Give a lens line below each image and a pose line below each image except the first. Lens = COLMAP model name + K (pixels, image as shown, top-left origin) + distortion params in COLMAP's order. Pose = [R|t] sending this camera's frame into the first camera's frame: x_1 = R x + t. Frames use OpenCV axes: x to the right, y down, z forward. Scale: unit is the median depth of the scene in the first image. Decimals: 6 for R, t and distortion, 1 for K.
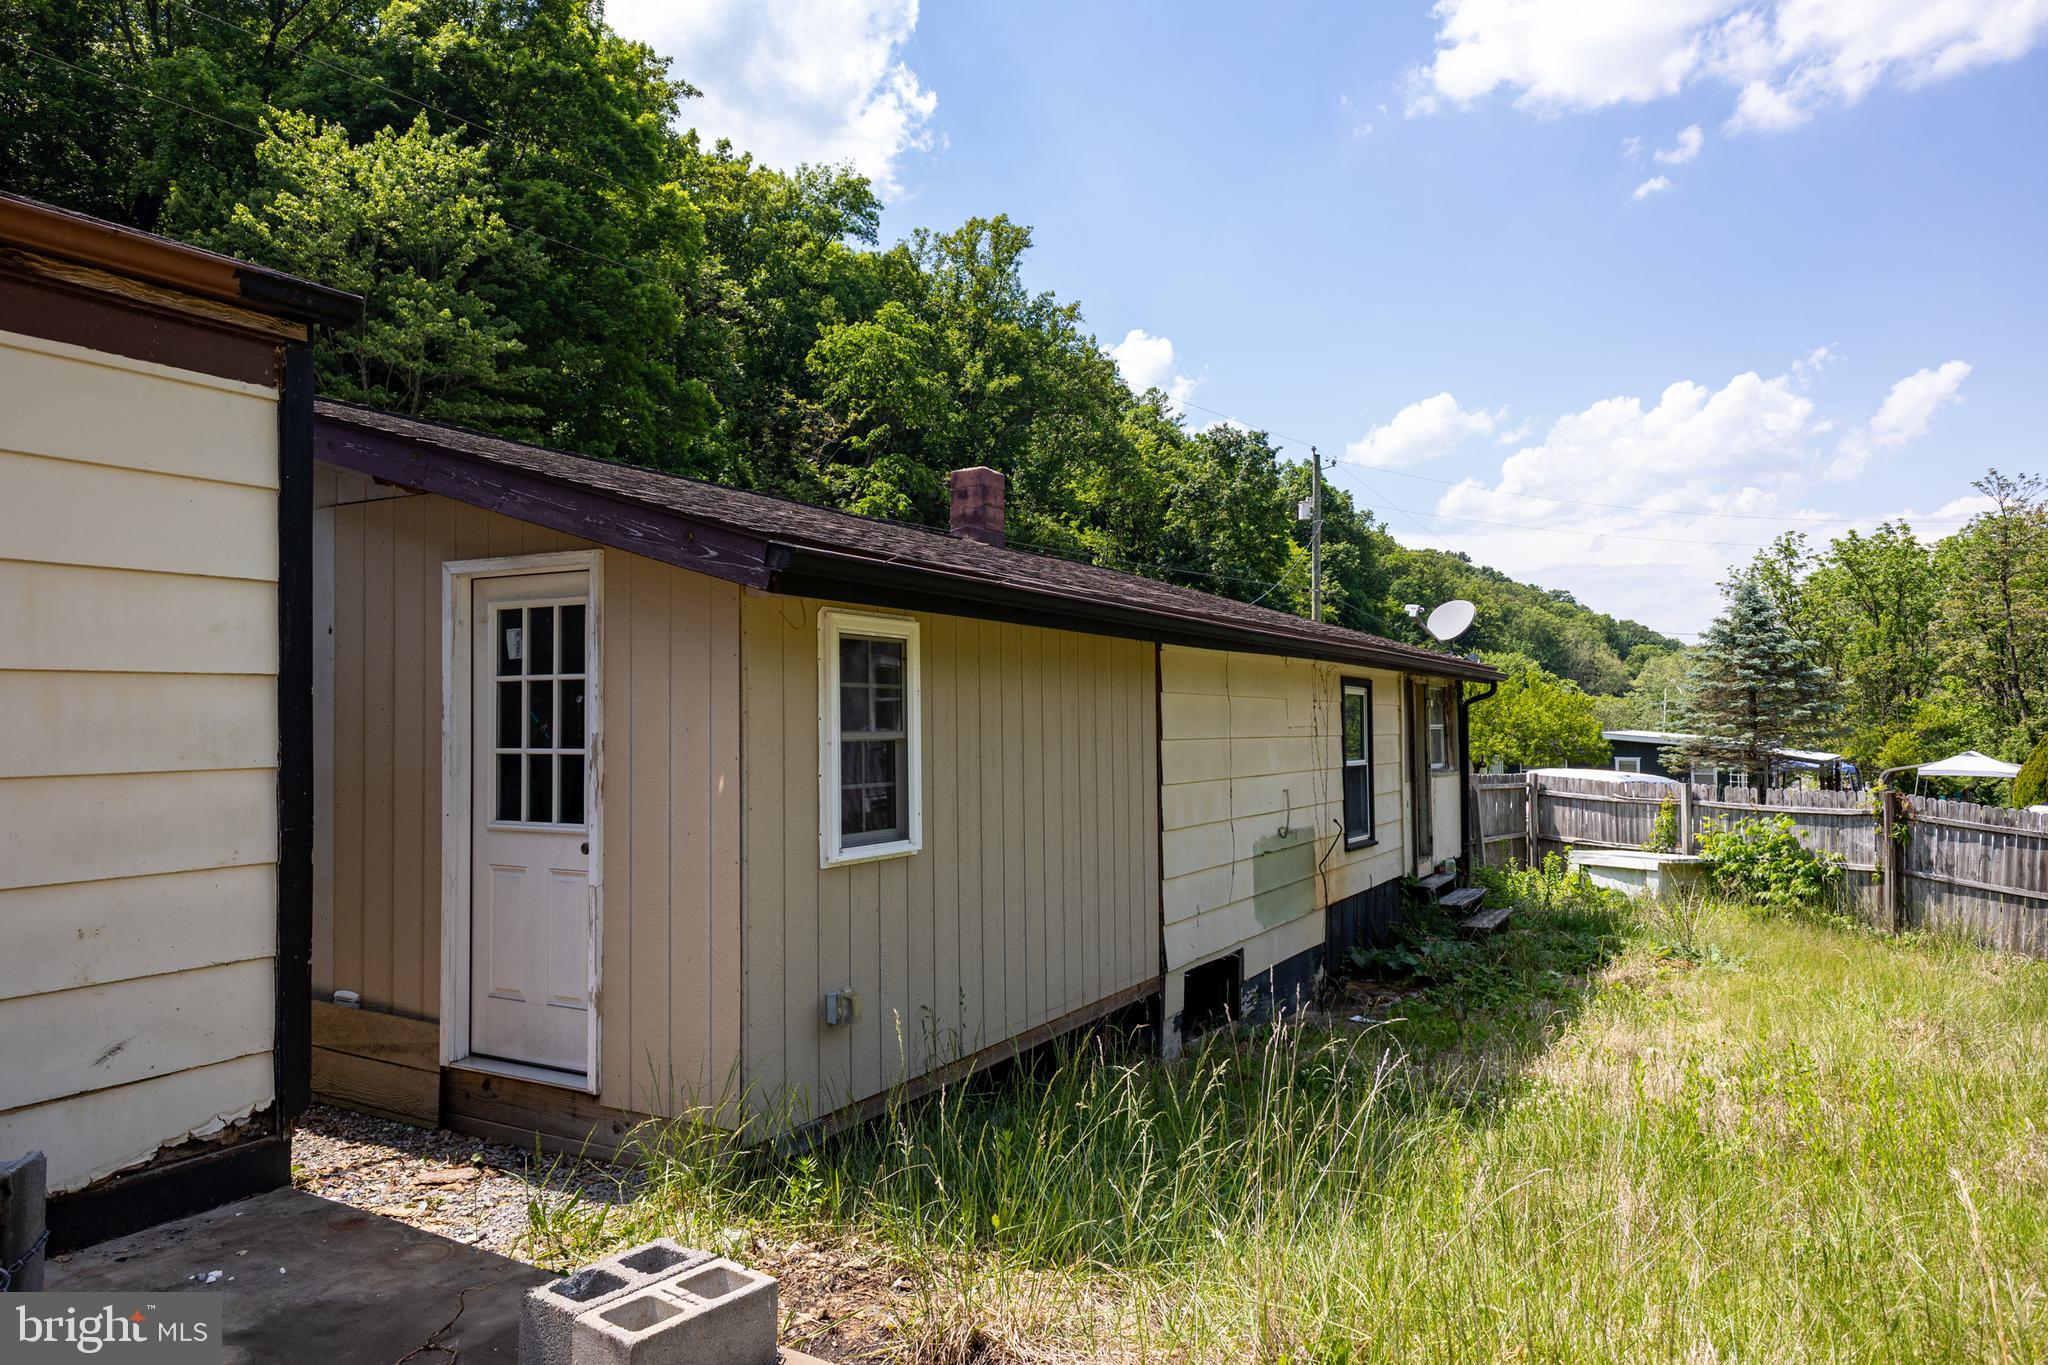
lens RADIAL K [[1342.5, 0, 1012.5], [0, 1342.5, 698.5], [0, 0, 1]] dist [0.018739, -0.009555]
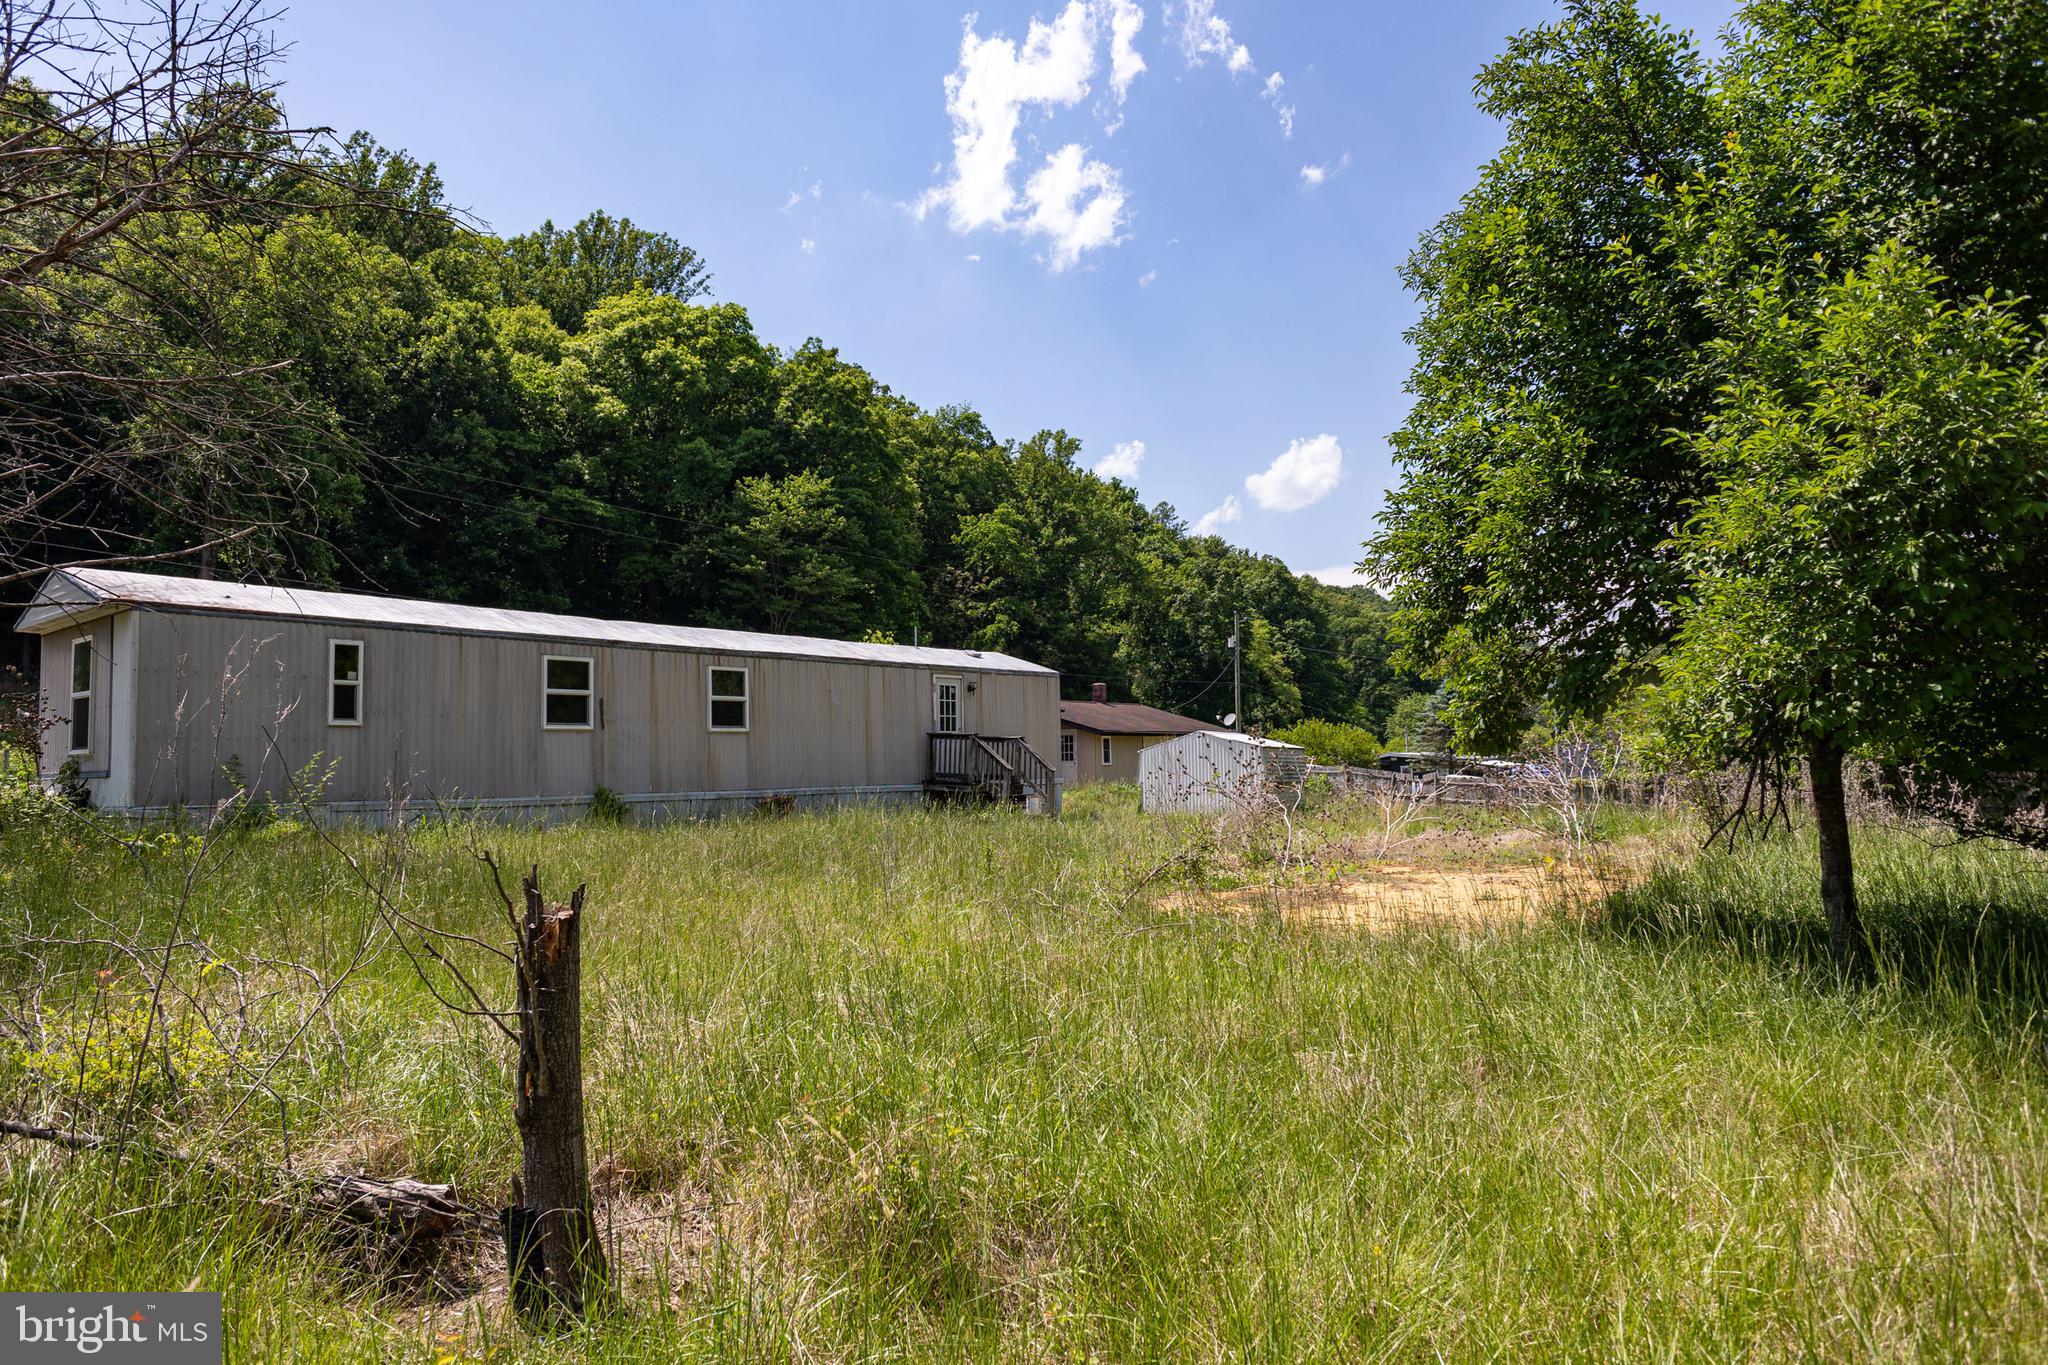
lens RADIAL K [[1243.6, 0, 1016.6], [0, 1243.6, 690.4], [0, 0, 1]] dist [0.015972, -0.018858]
pose [[0.999719, -0.010524, -0.021256, -0.059084], [0.009818, 0.999407, -0.033016, -0.011406], [0.021591, 0.032798, 0.999229, -0.814739]]
